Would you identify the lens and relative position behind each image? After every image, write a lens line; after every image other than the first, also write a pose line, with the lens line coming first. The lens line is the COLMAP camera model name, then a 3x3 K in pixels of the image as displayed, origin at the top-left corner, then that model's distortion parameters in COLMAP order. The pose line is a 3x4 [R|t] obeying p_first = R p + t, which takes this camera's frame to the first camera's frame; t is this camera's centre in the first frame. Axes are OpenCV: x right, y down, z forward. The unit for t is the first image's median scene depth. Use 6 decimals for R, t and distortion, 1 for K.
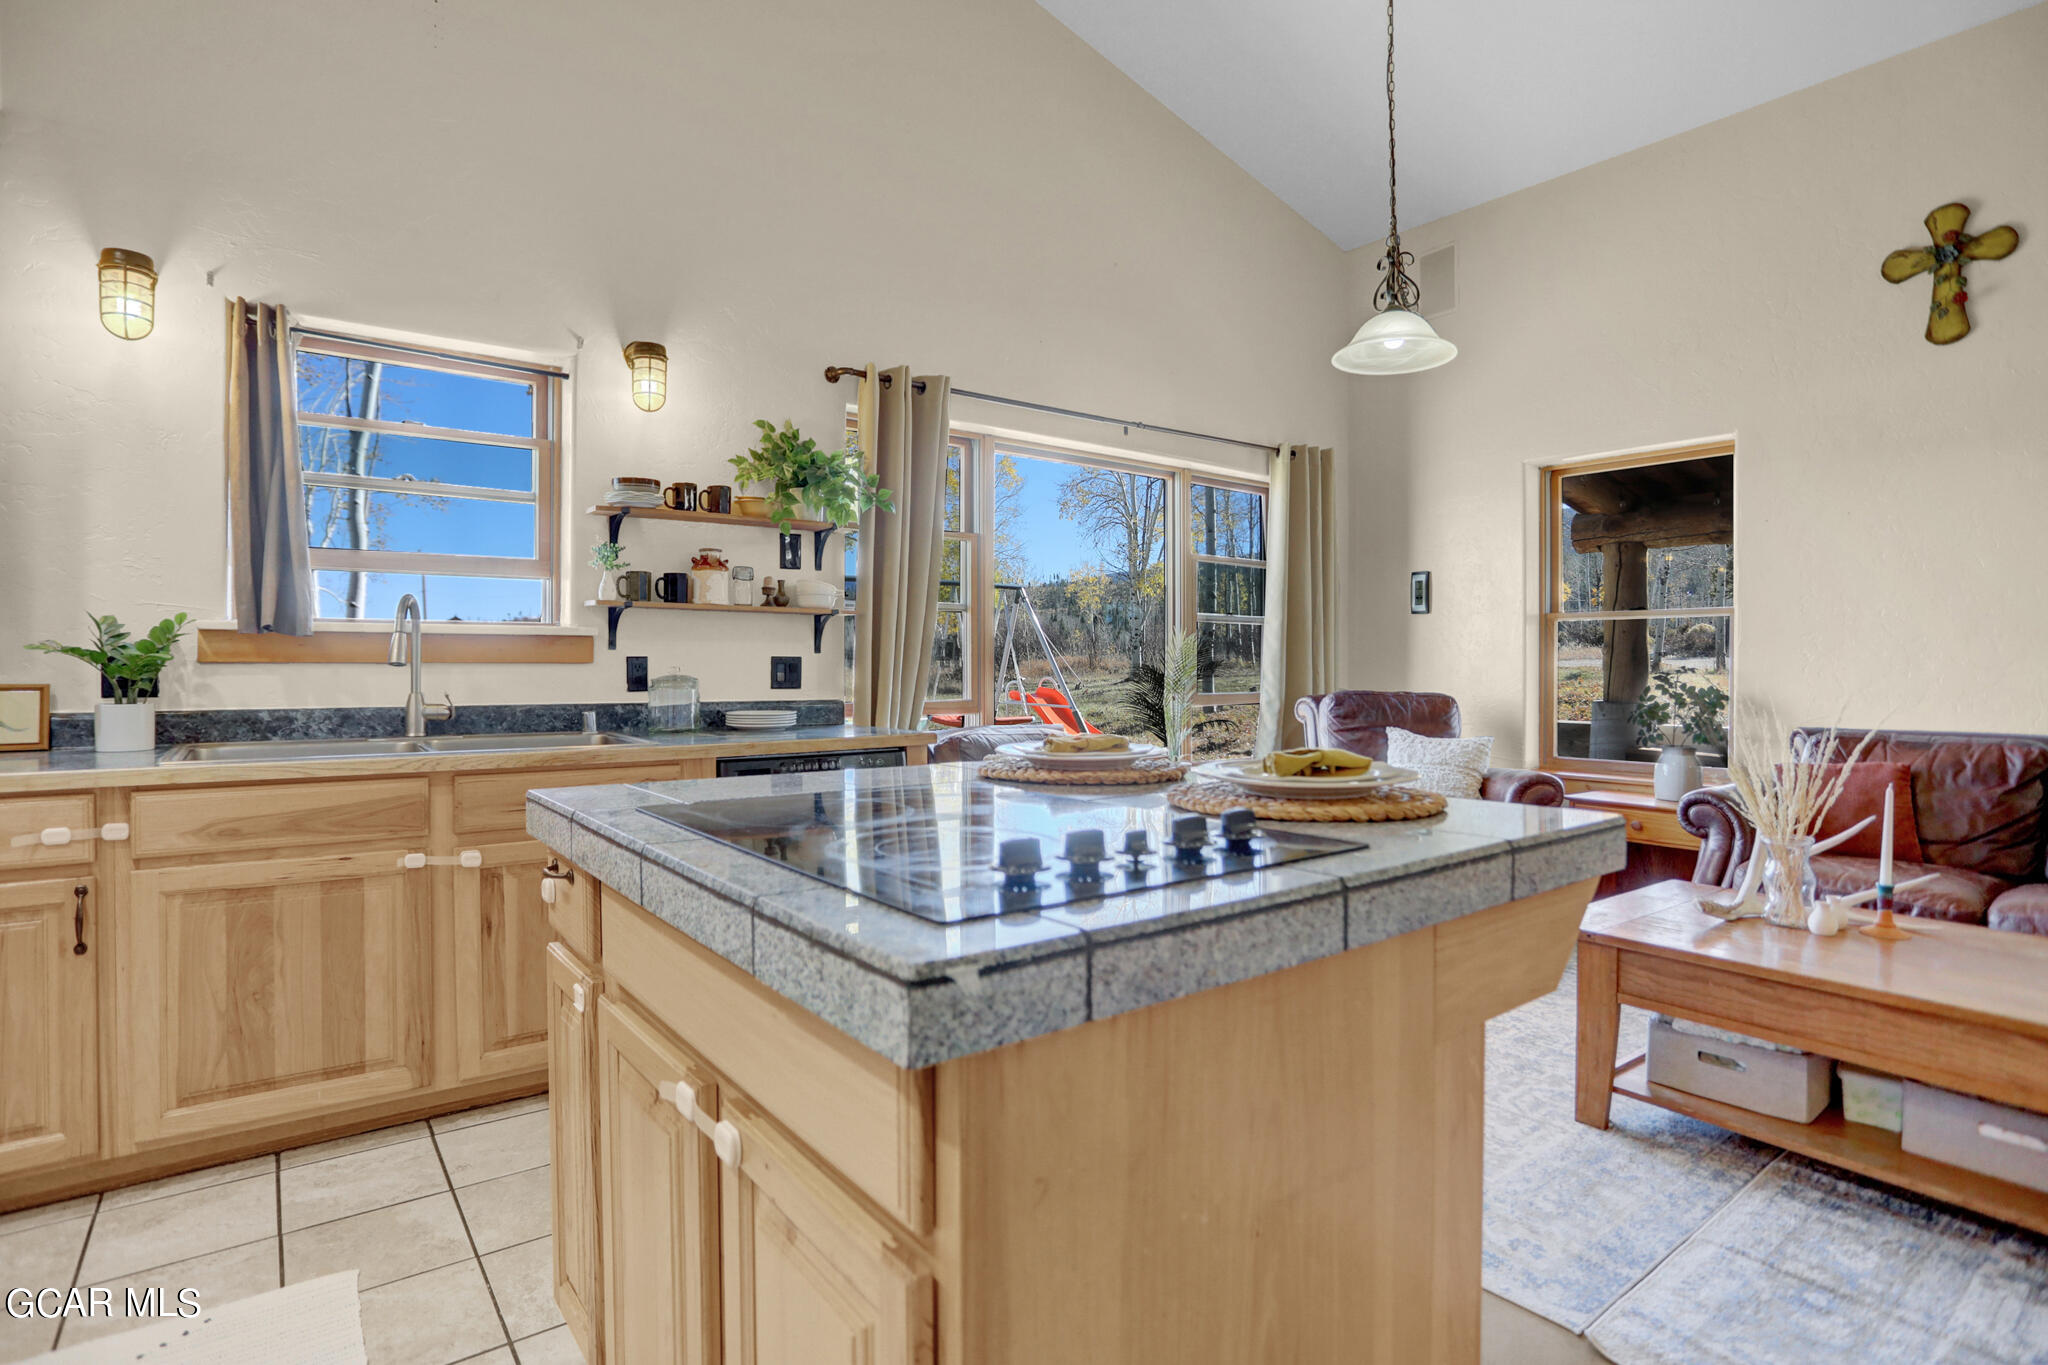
lens RADIAL K [[1032.2, 0, 1001.3], [0, 1032.2, 676.1], [0, 0, 1]] dist [-0.060036, 0.027392]
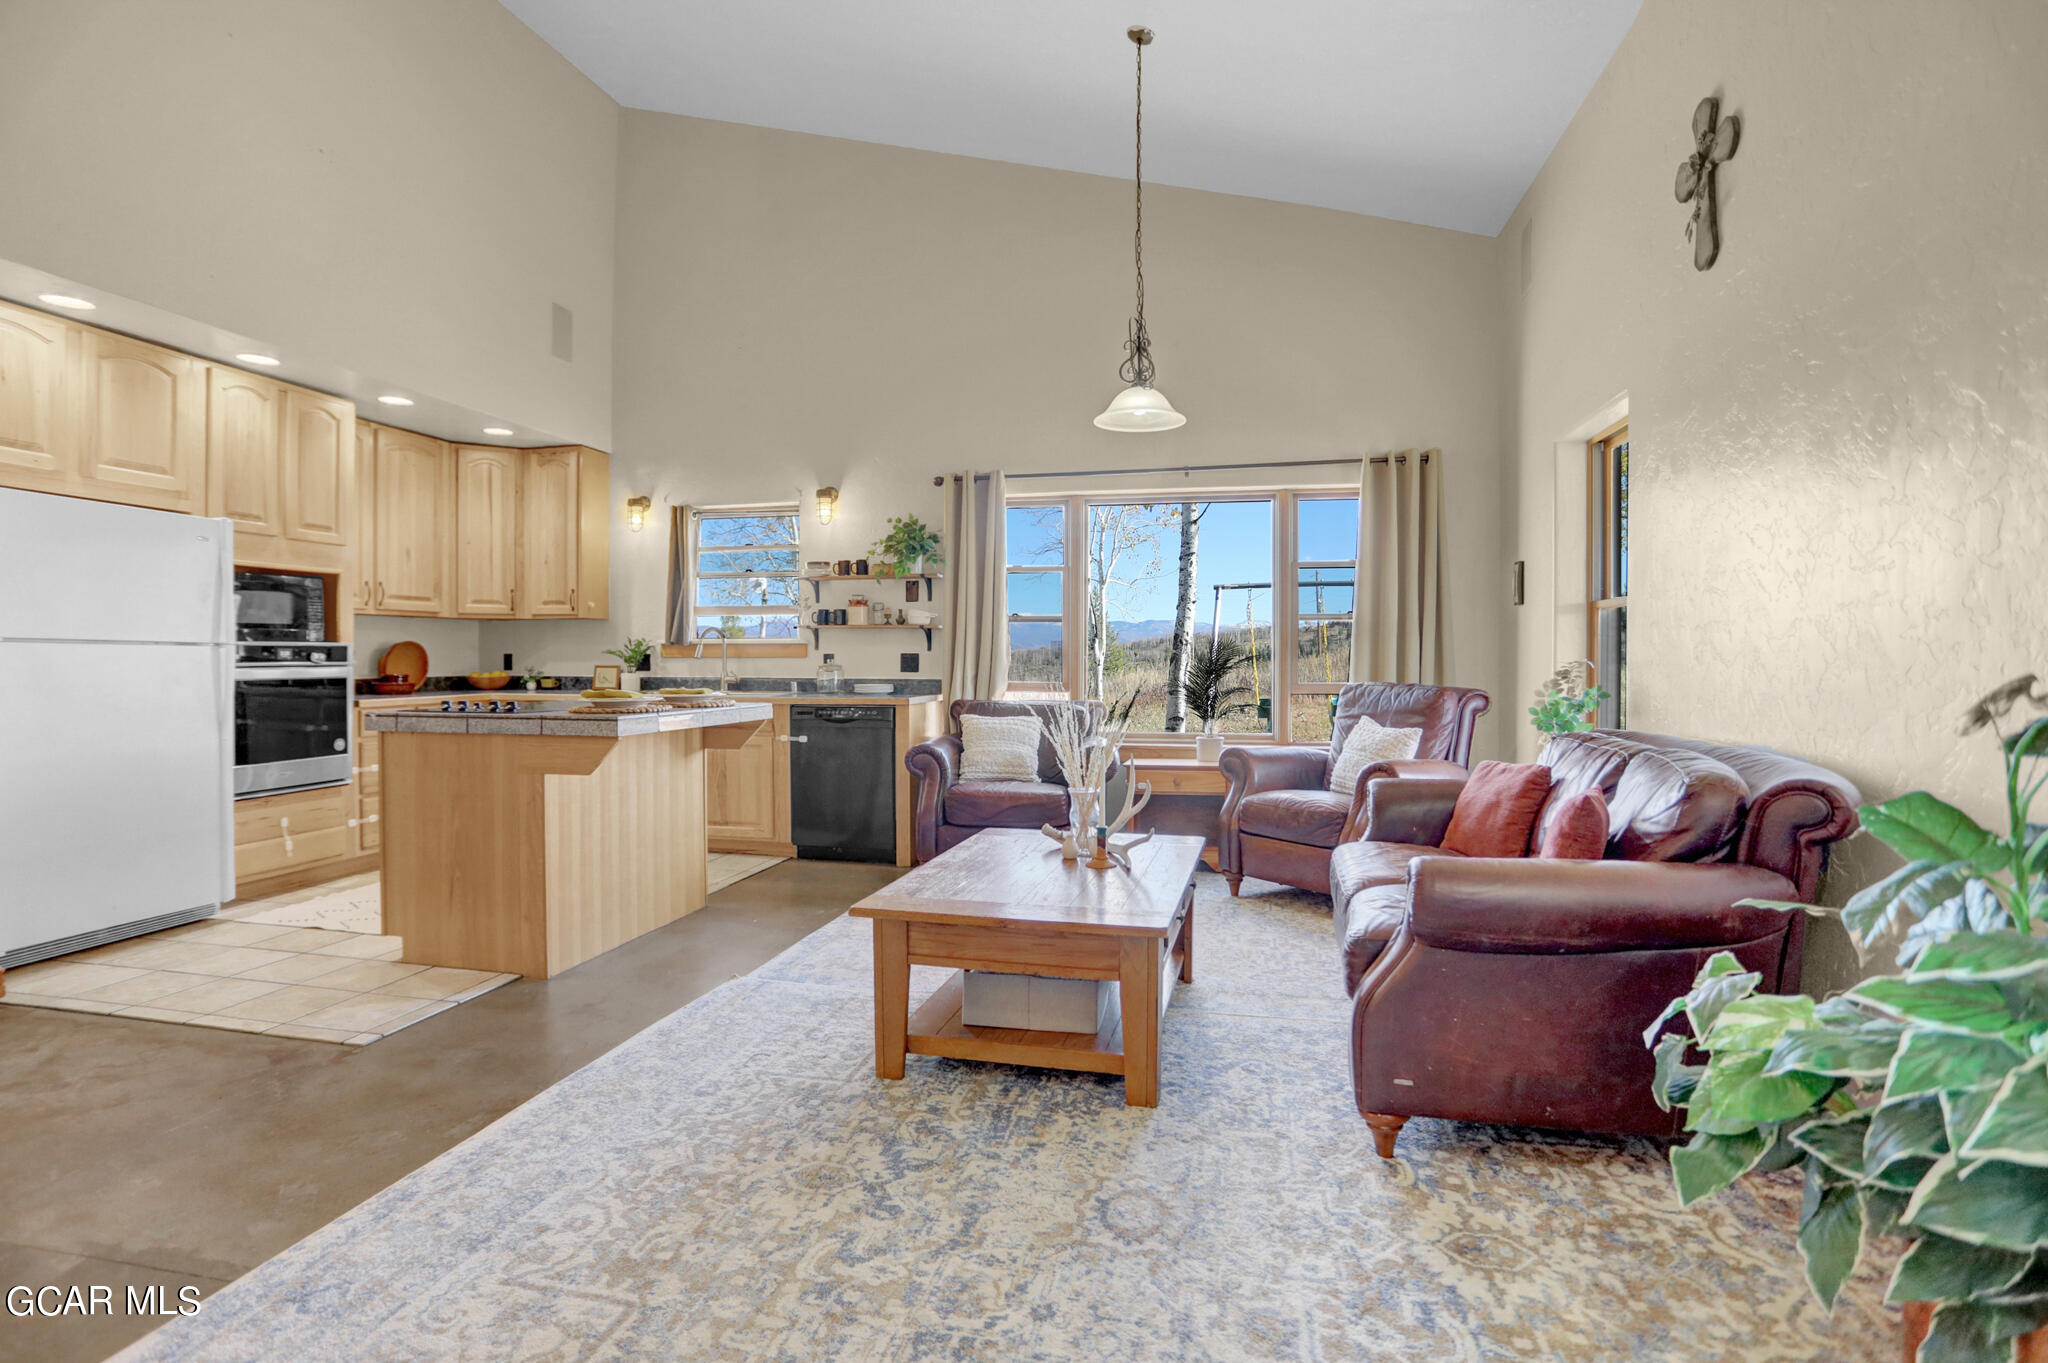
lens RADIAL K [[1038.5, 0, 1026.9], [0, 1038.5, 654.2], [0, 0, 1]] dist [-0.074502, 0.030447]
pose [[0.655368, -0.002929, -0.755304, 1.766631], [-0.006261, 0.999937, -0.009311, -0.003708], [0.755284, 0.010831, 0.655308, 0.029914]]
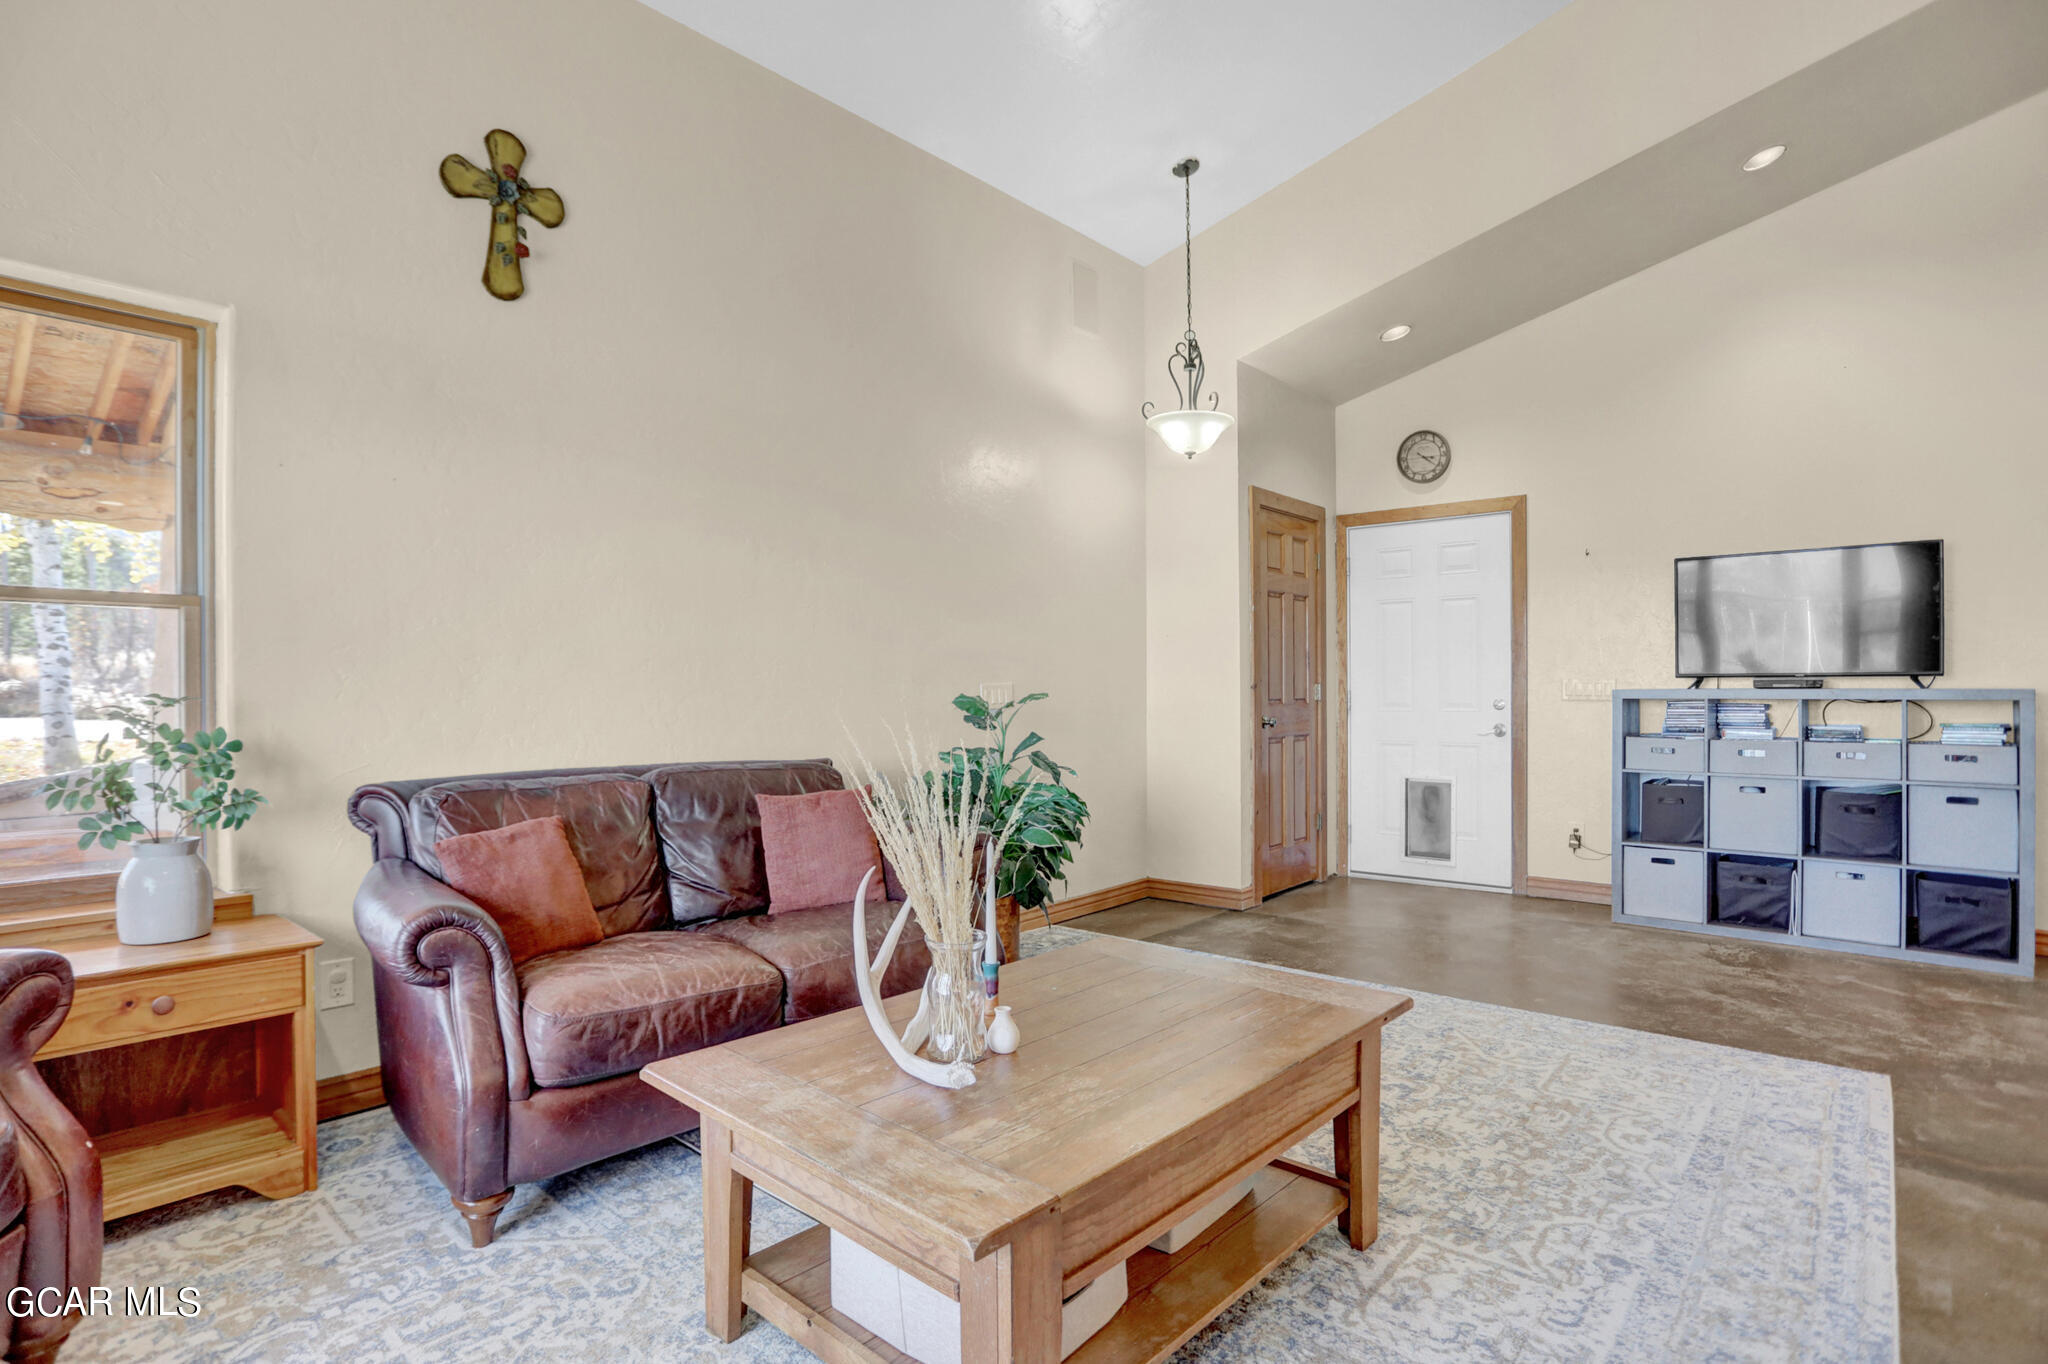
lens RADIAL K [[1032.2, 0, 1001.3], [0, 1032.2, 675.6], [0, 0, 1]] dist [-0.060036, 0.027392]
pose [[-0.197641, 0.007157, 0.980248, 0.072997], [0.012413, 0.999911, -0.004798, -0.019017], [-0.980196, 0.011219, -0.197713, 1.094582]]
